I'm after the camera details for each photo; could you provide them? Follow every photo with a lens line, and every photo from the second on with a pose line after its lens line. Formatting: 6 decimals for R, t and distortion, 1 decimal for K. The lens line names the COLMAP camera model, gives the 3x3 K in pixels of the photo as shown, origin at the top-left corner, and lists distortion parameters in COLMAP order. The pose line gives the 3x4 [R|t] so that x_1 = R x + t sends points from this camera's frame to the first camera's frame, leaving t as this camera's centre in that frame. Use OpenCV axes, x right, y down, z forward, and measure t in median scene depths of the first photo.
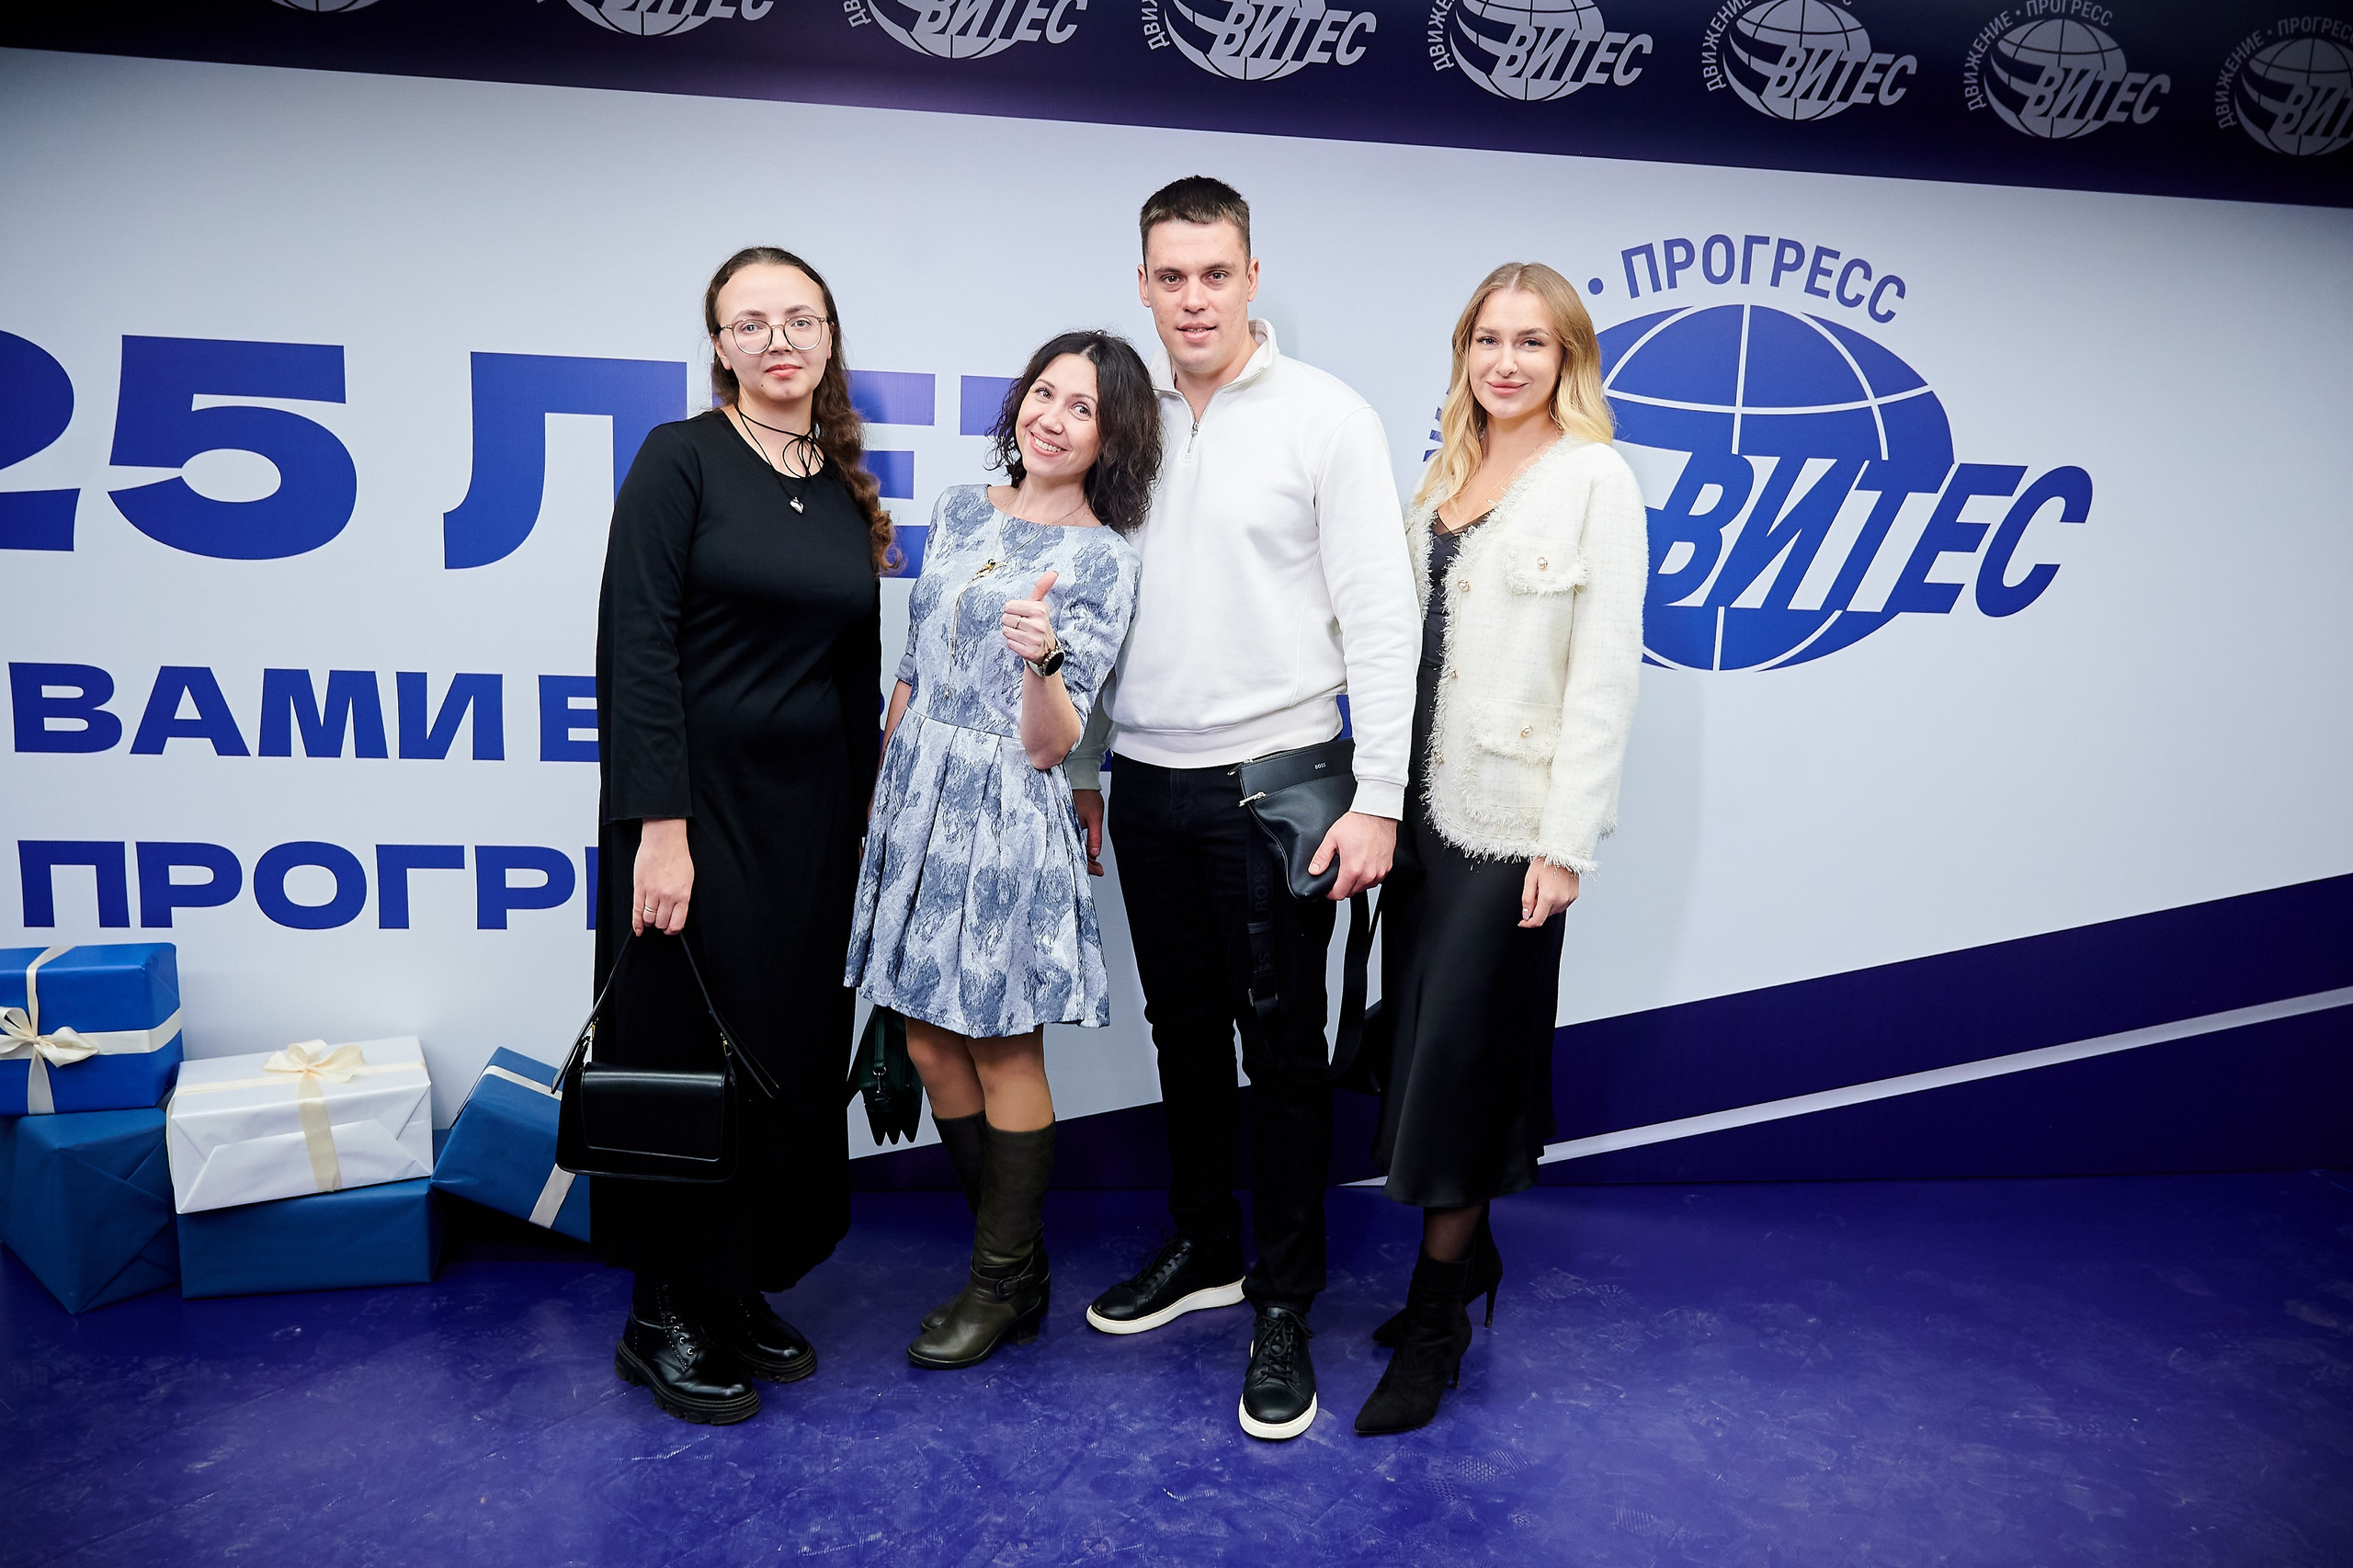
lens RADIAL K [[1615.7, 0, 1171.4], [0, 1615.7, 769.7], [0, 0, 1]] dist [-0.008816, 0.006780]
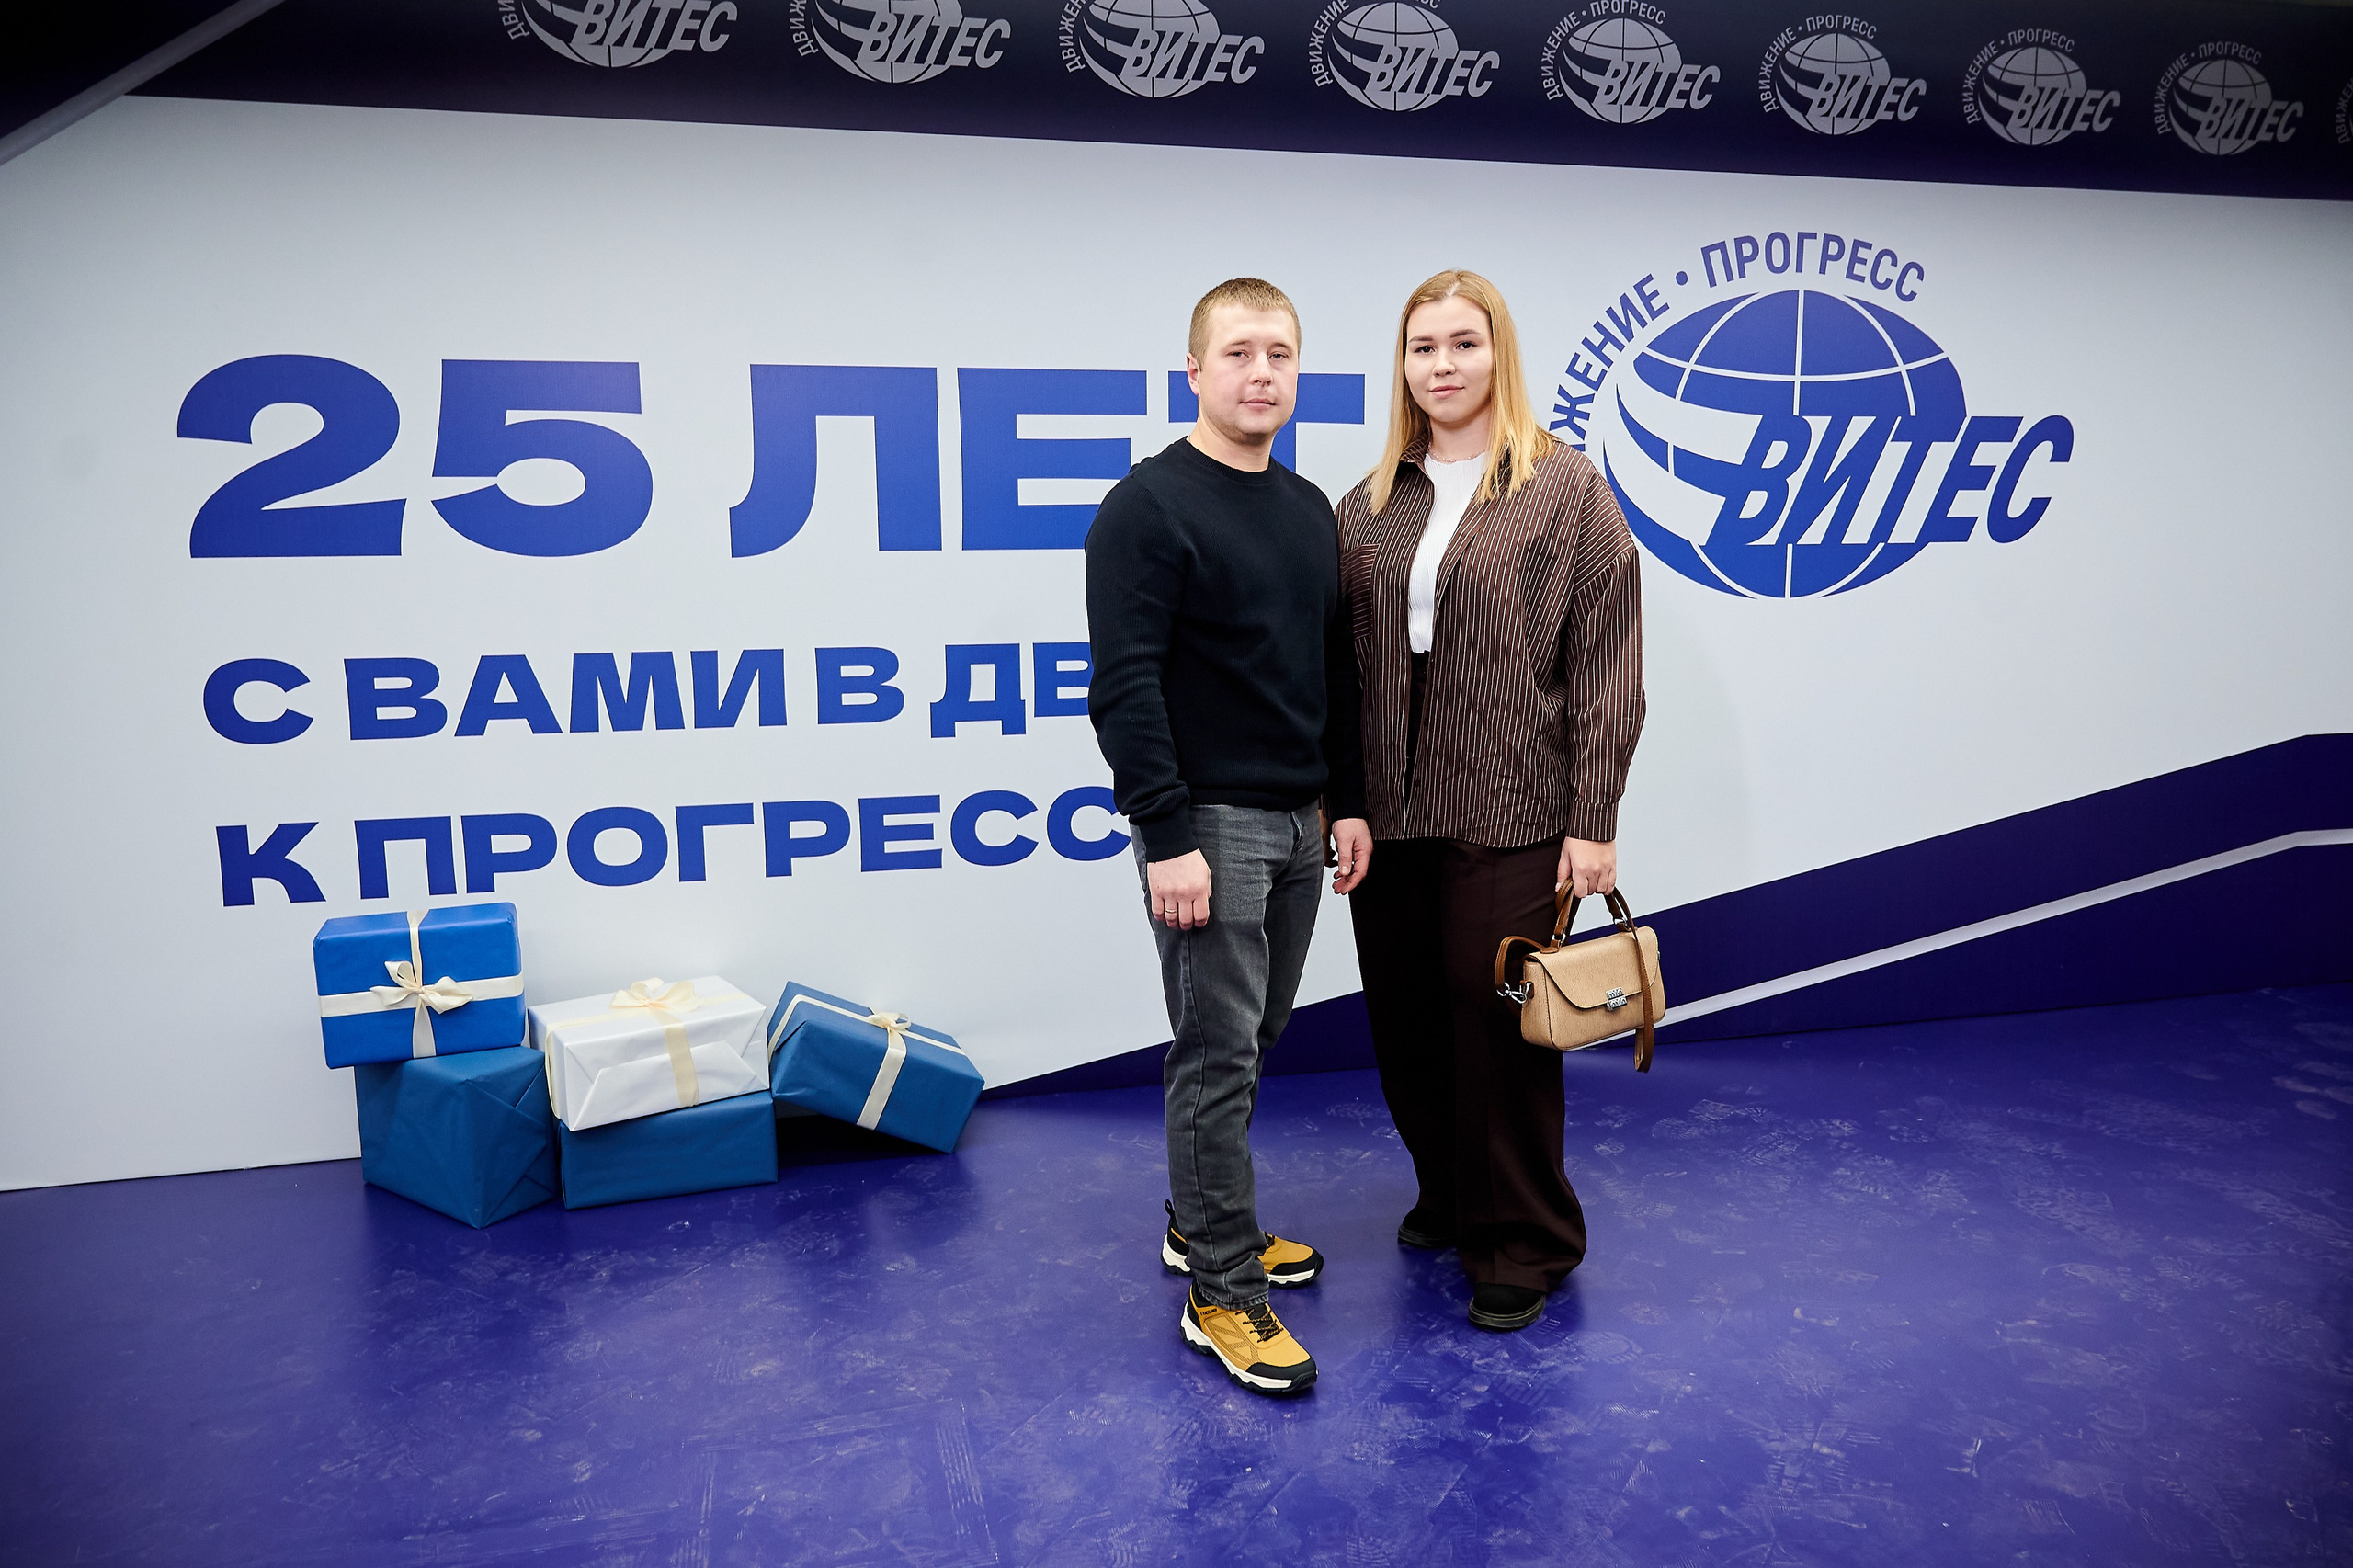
lens RADIAL K [[1615.7, 0, 1188.7], [0, 1615.7, 774.2], [0, 0, 1]] dist [-0.008816, 0.006780]
pose [[0.993235, -0.059436, 0.099762, -0.246122], [0.059069, 0.998232, 0.006626, 0.037235], [-0.099980, -0.000688, 0.994989, -0.152157]]
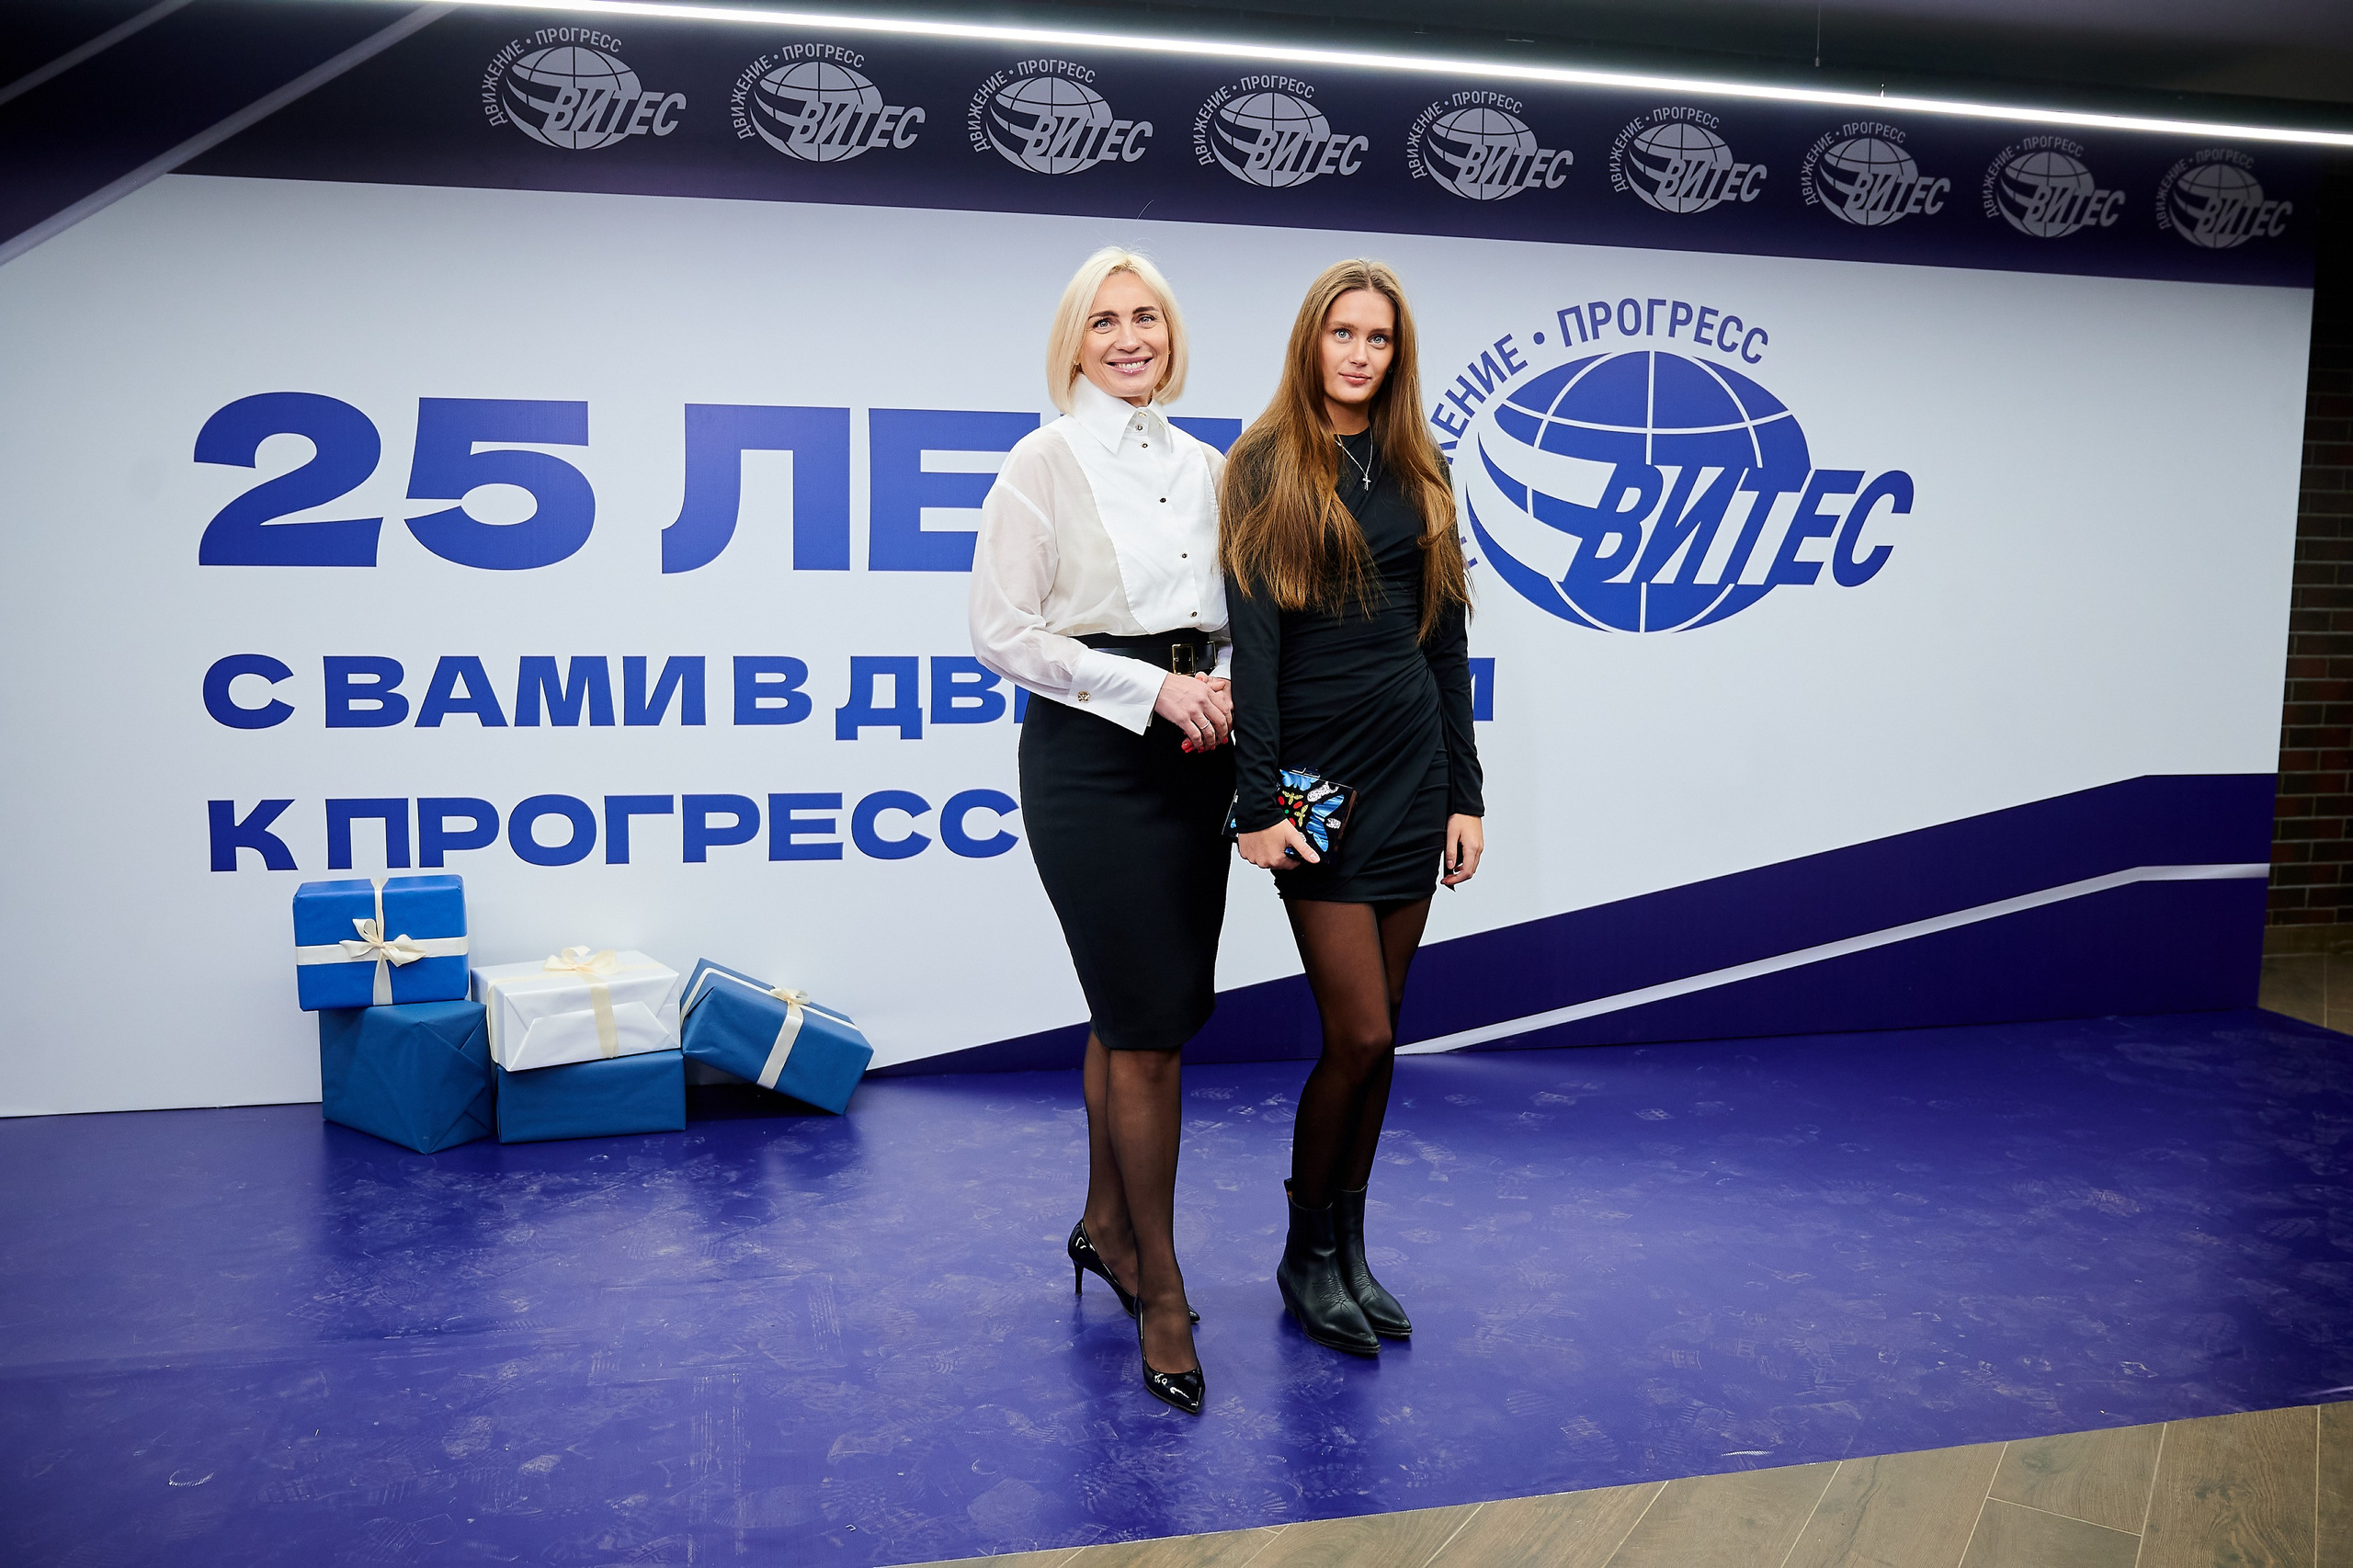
lens RADIAL K [[1914.7, 0, 1175.9], [0, 1914.7, 772.5], [0, 0, 1]] dist [-0.102648, 0.117097]
pose [[0.995039, -0.032926, 0.093882, -0.188451], [0.035769, 0.998946, -0.028772, 0.085586], [-0.092836, 0.031987, 0.995167, -0.497143]]
